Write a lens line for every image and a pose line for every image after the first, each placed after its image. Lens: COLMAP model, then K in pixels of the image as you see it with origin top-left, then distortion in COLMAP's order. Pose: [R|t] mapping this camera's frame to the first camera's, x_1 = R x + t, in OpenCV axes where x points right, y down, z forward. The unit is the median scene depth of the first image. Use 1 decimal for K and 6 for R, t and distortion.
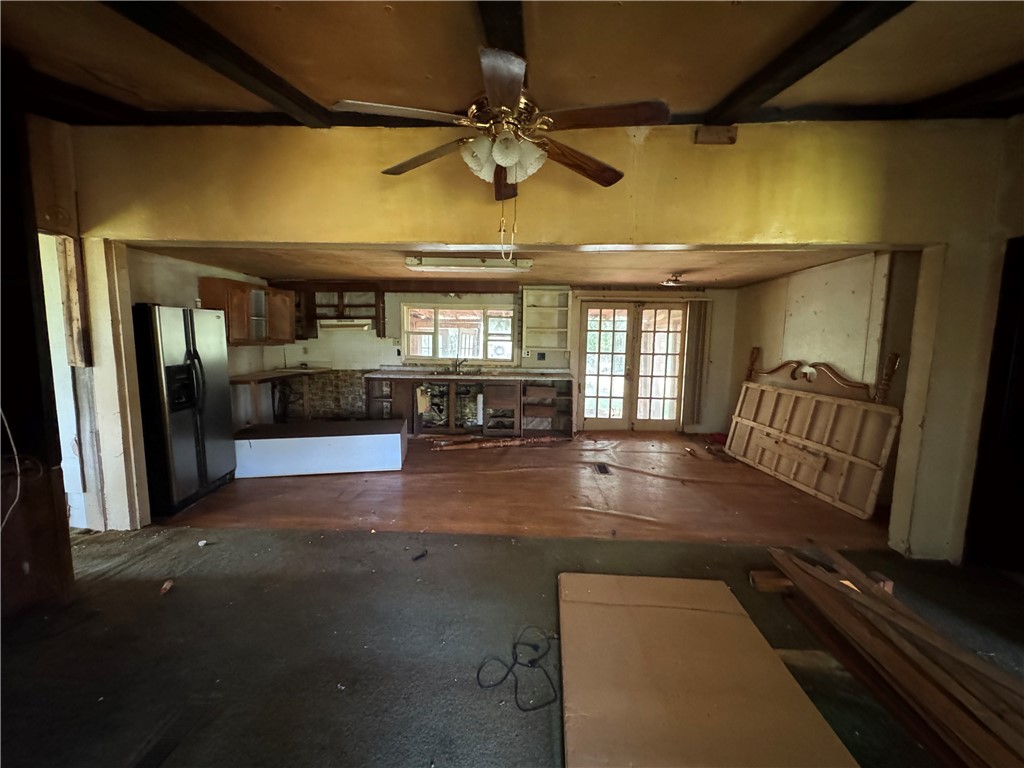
lens RADIAL K [[411.8, 0, 515.4], [0, 411.8, 382.6], [0, 0, 1]] dist [0.001806, 0.000403]
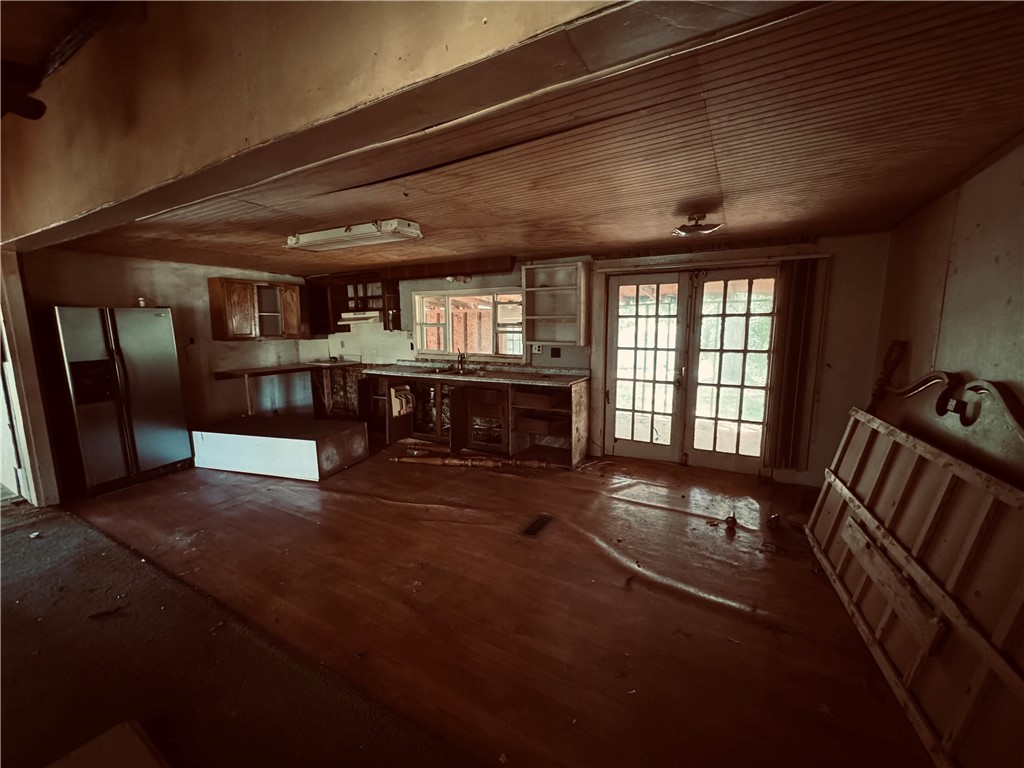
lens RADIAL K [[411.8, 0, 511.4], [0, 411.8, 386.5], [0, 0, 1]] dist [0.001806, 0.000403]
pose [[0.887117, 0.049933, -0.458835, 0.344595], [-0.033669, 0.998483, 0.043564, -0.031407], [0.460314, -0.023197, 0.887453, 0.285626]]
